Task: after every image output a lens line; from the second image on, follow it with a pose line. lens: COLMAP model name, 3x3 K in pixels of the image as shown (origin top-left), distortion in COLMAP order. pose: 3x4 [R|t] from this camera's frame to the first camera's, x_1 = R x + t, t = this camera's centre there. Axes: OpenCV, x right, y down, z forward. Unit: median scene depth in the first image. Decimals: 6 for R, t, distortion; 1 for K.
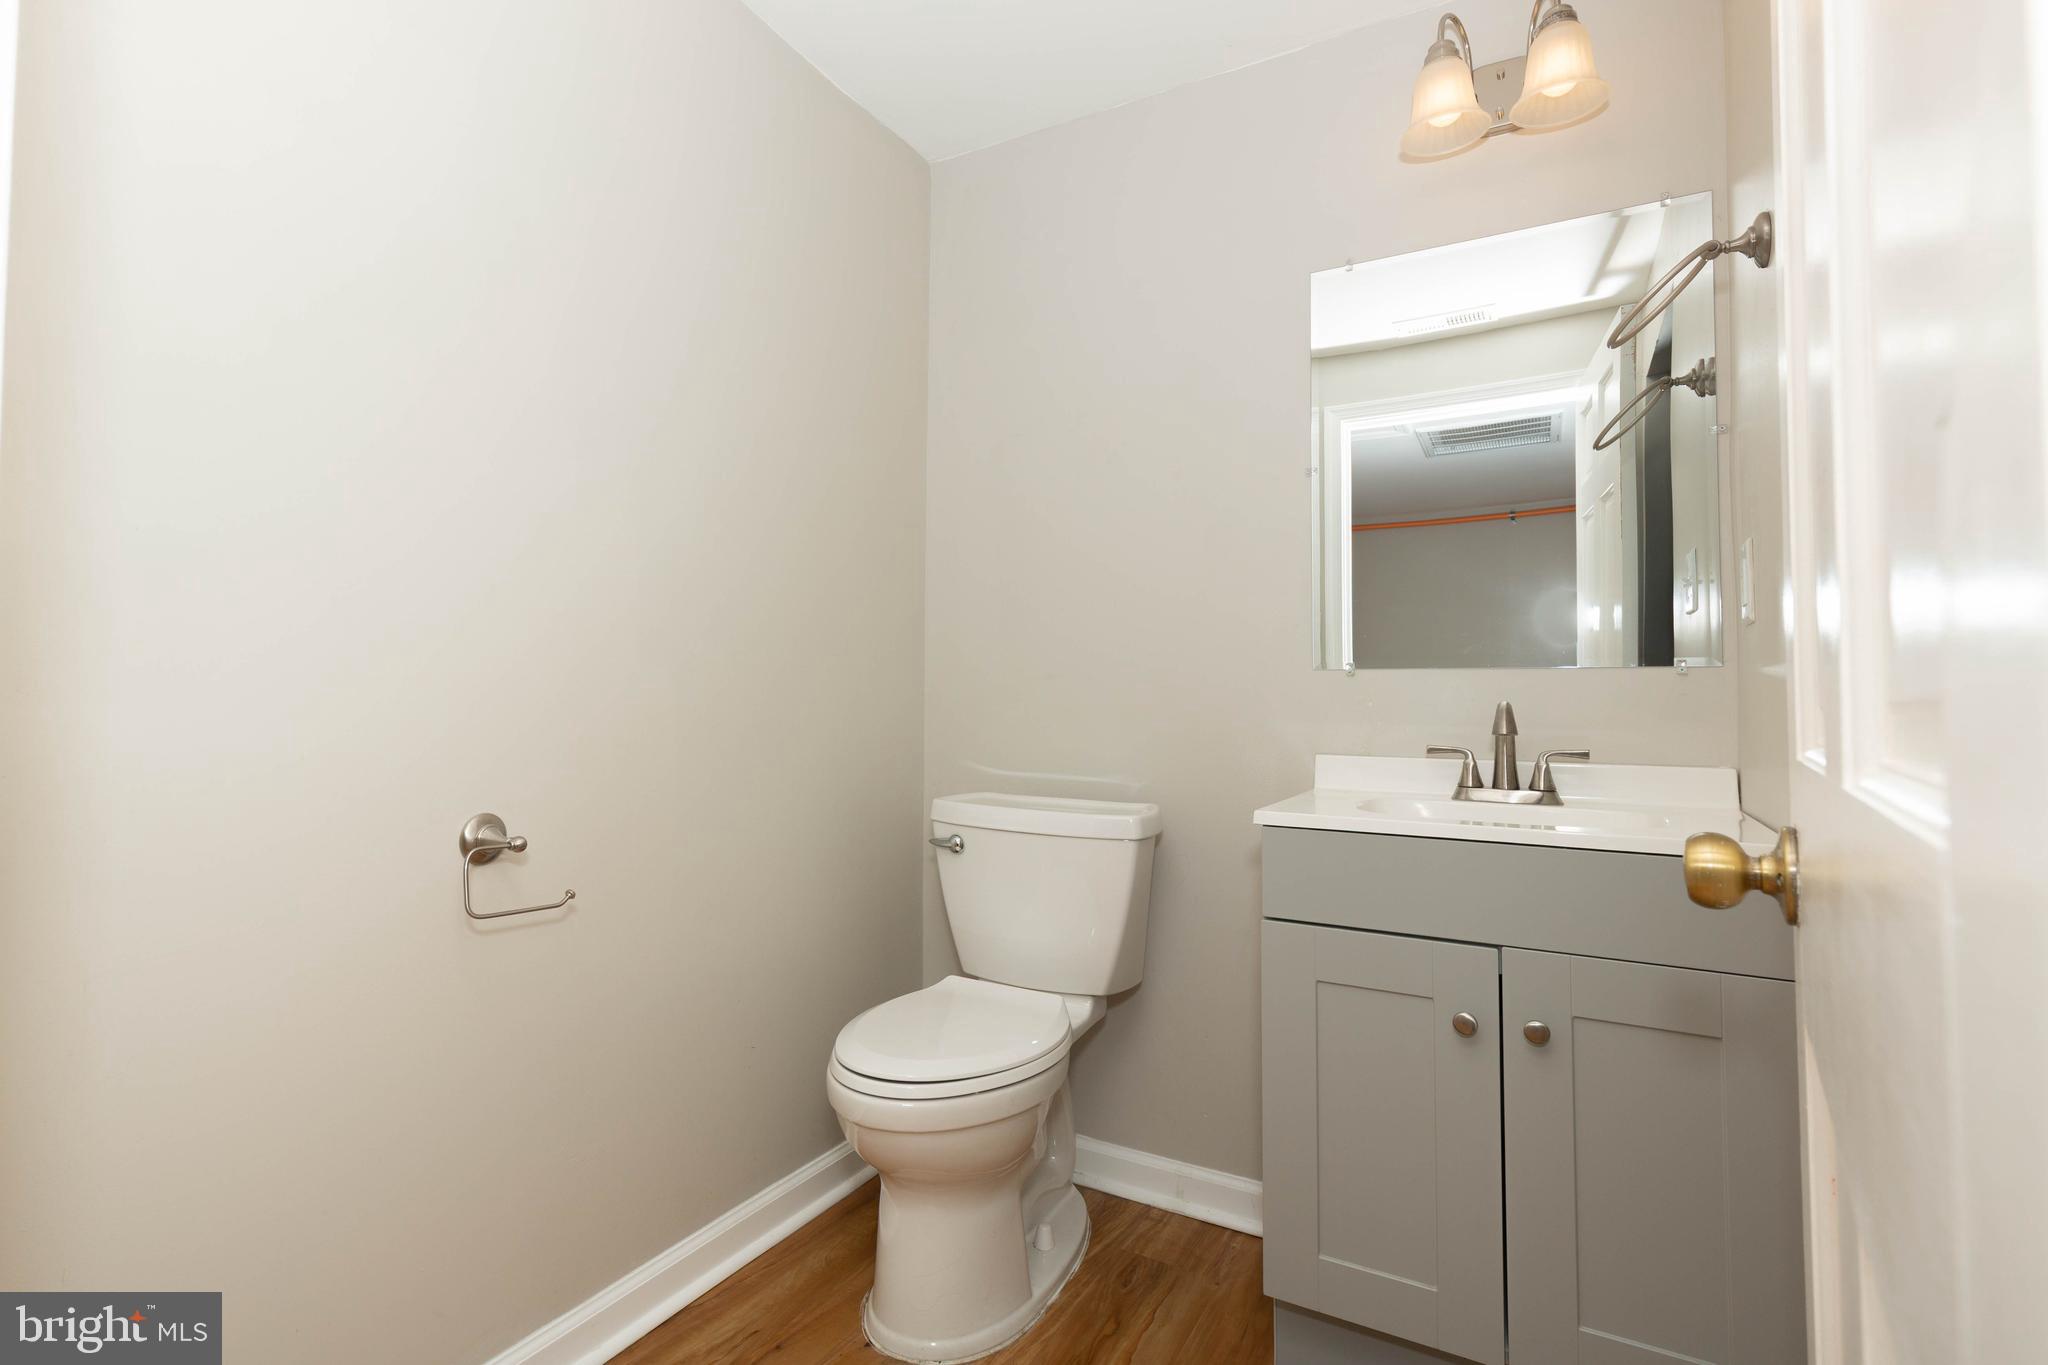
lens RADIAL K [[941.0, 0, 1039.3], [0, 941.0, 683.1], [0, 0, 1]] dist [0.008243, 0.000025]
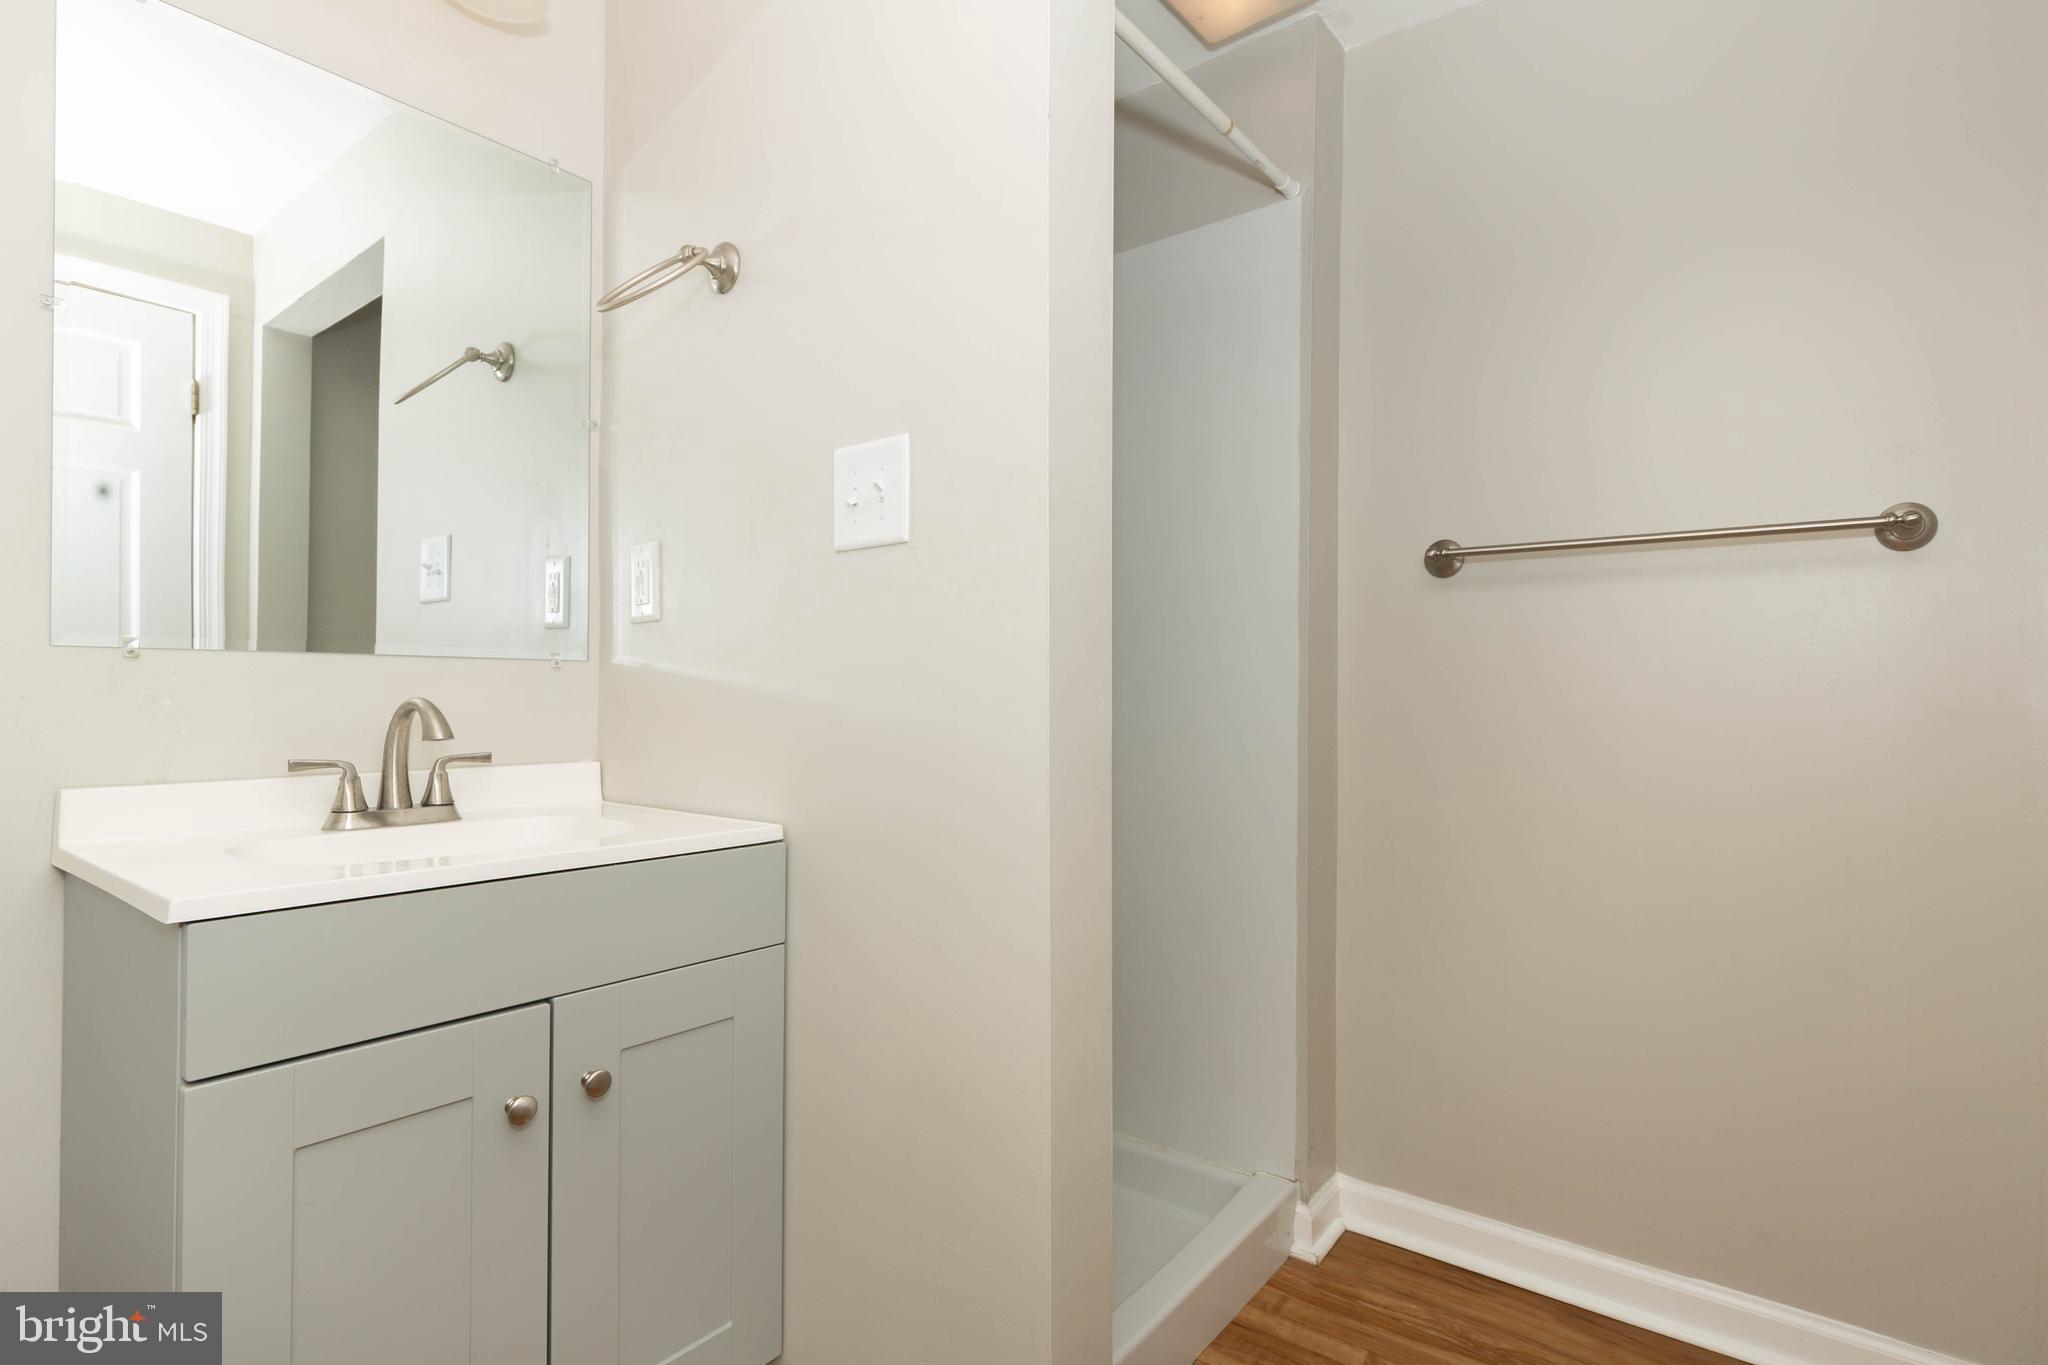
lens RADIAL K [[949.8, 0, 1038.7], [0, 949.8, 686.2], [0, 0, 1]] dist [0.009559, -0.001083]
pose [[0.162971, 0.008019, 0.986598, -0.193394], [-0.016688, 0.999846, -0.005370, 0.007985], [-0.986490, -0.015589, 0.163080, 0.361502]]
